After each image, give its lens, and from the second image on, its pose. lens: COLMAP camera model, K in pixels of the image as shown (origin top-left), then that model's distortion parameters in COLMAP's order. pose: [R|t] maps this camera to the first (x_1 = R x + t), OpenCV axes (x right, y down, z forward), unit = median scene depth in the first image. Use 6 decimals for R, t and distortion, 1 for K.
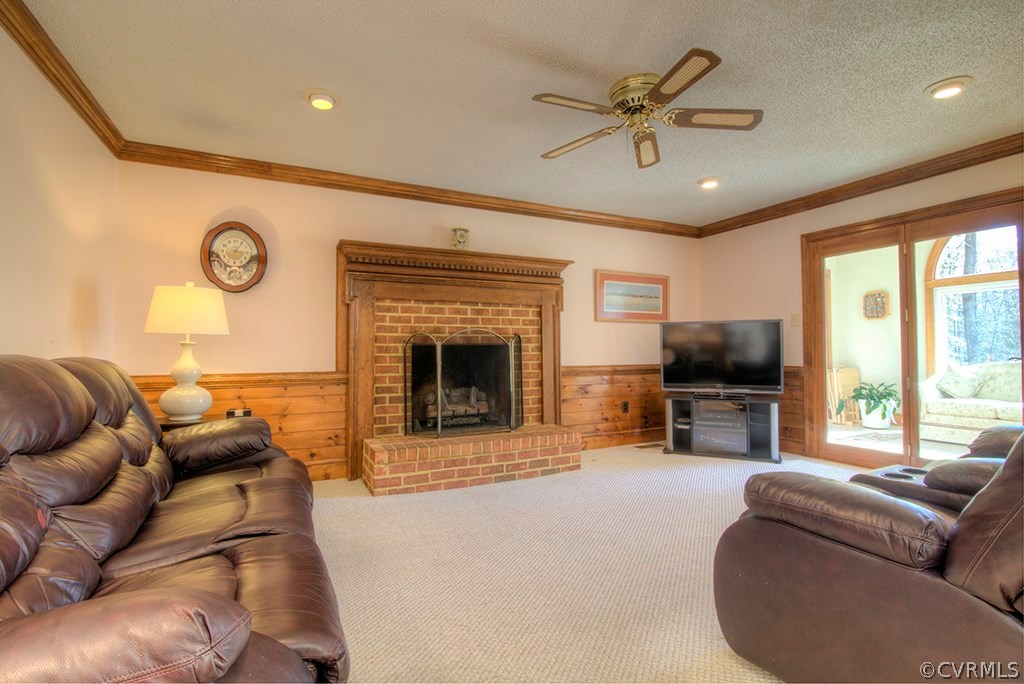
lens RADIAL K [[469.3, 0, 507.9], [0, 469.3, 342.4], [0, 0, 1]] dist [-0.010025, 0.000066]
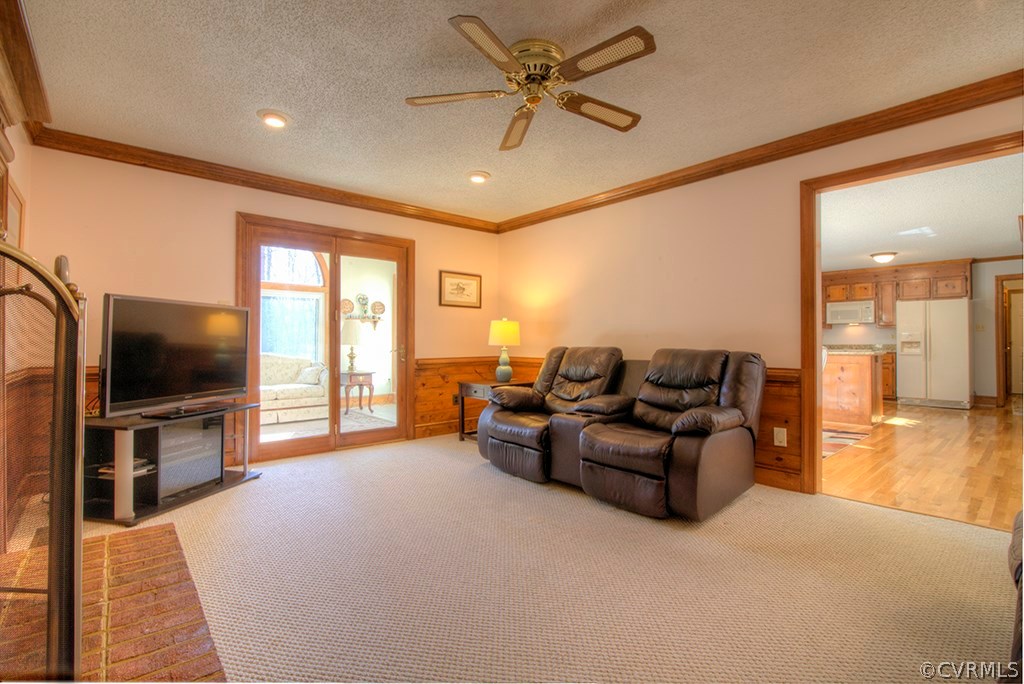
lens RADIAL K [[469.3, 0, 507.5], [0, 469.3, 338.6], [0, 0, 1]] dist [-0.010025, 0.000066]
pose [[-0.261845, 0.010819, 0.965049, -0.350909], [-0.011943, 0.999824, -0.014449, 0.012519], [-0.965036, -0.015309, -0.261670, 0.766225]]
